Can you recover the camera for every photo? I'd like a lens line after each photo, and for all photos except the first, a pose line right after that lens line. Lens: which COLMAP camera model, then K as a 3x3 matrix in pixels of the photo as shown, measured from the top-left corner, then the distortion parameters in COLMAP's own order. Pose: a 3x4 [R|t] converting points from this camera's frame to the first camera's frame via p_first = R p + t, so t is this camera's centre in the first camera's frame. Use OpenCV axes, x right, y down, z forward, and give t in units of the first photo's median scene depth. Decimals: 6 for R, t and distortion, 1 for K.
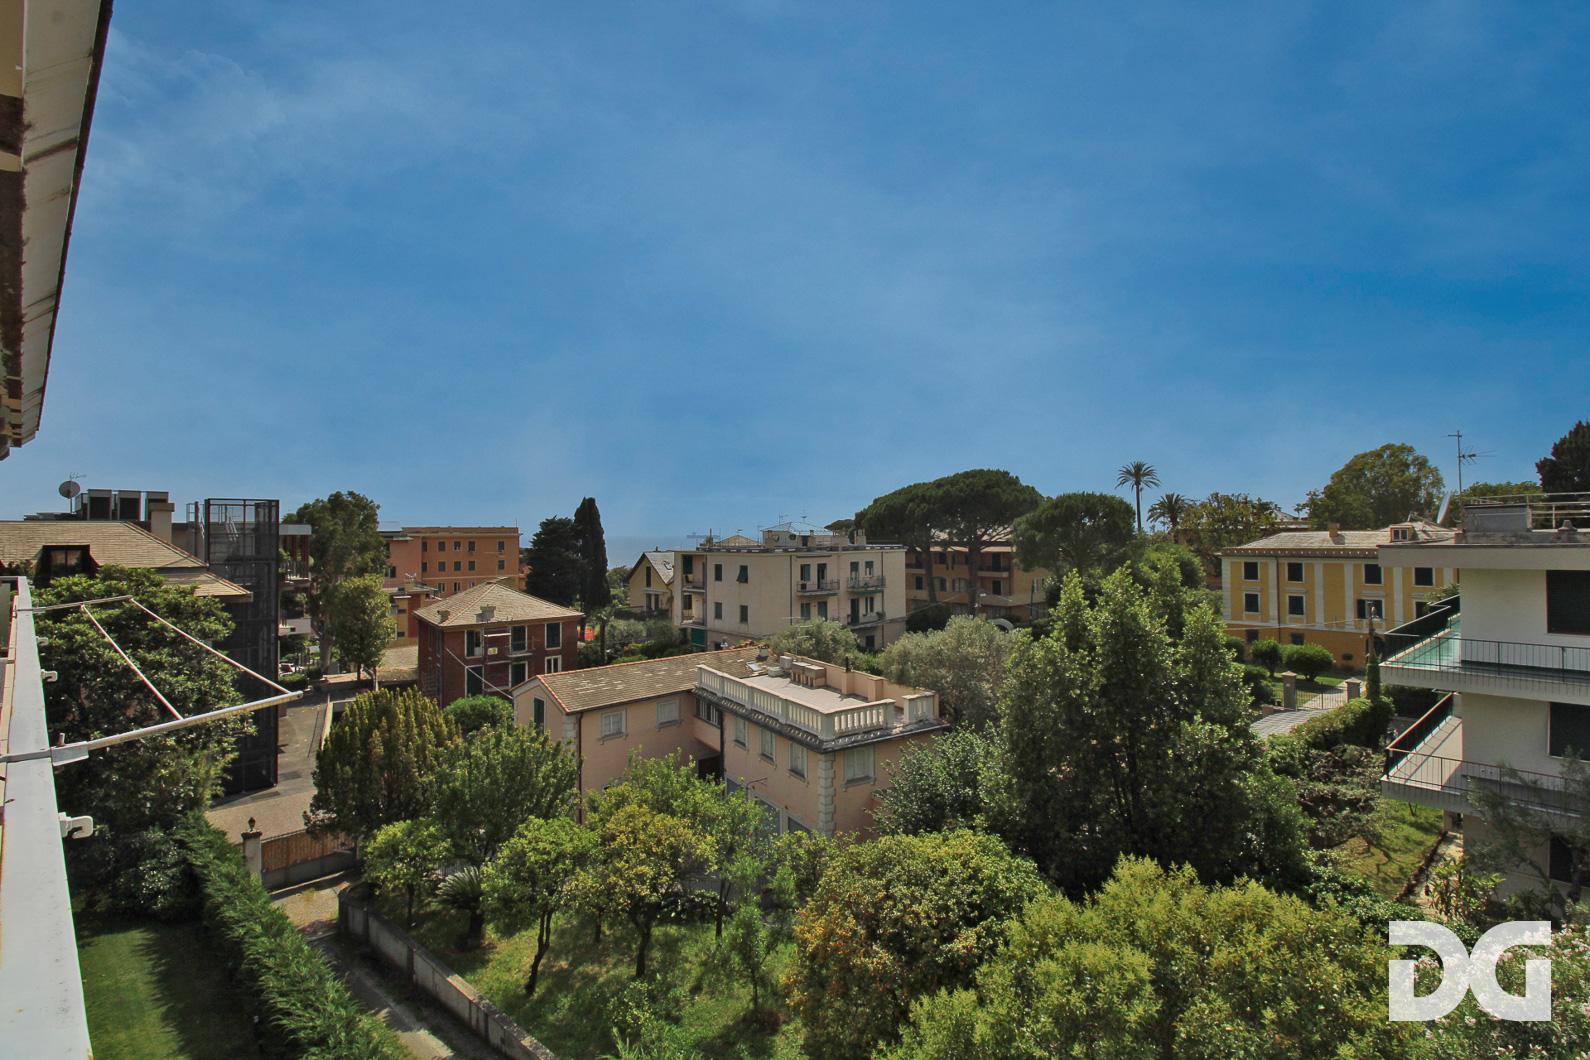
lens RADIAL K [[761.1, 0, 806.2], [0, 761.1, 542.5], [0, 0, 1]] dist [0.001367, -0.012163]
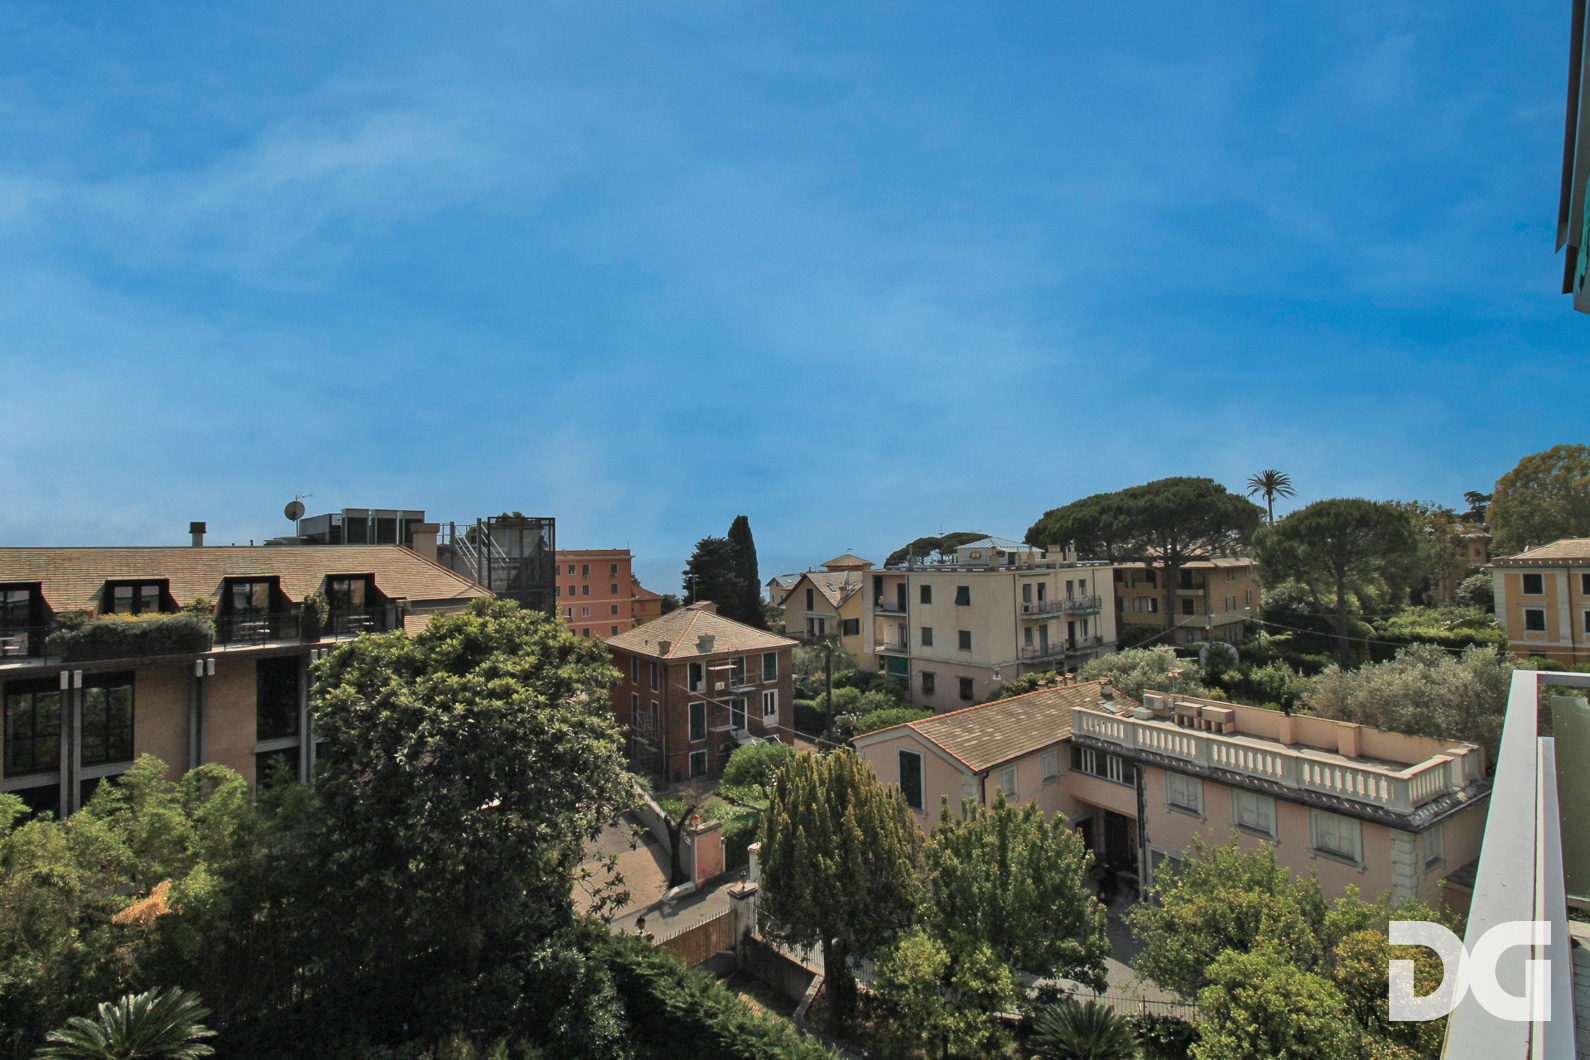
lens RADIAL K [[761.1, 0, 807.5], [0, 761.1, 529.8], [0, 0, 1]] dist [0.001367, -0.012163]
pose [[0.999164, -0.016094, -0.037588, -0.222748], [0.014491, 0.998990, -0.042544, -0.000653], [0.038234, 0.041964, 0.998387, 0.085337]]
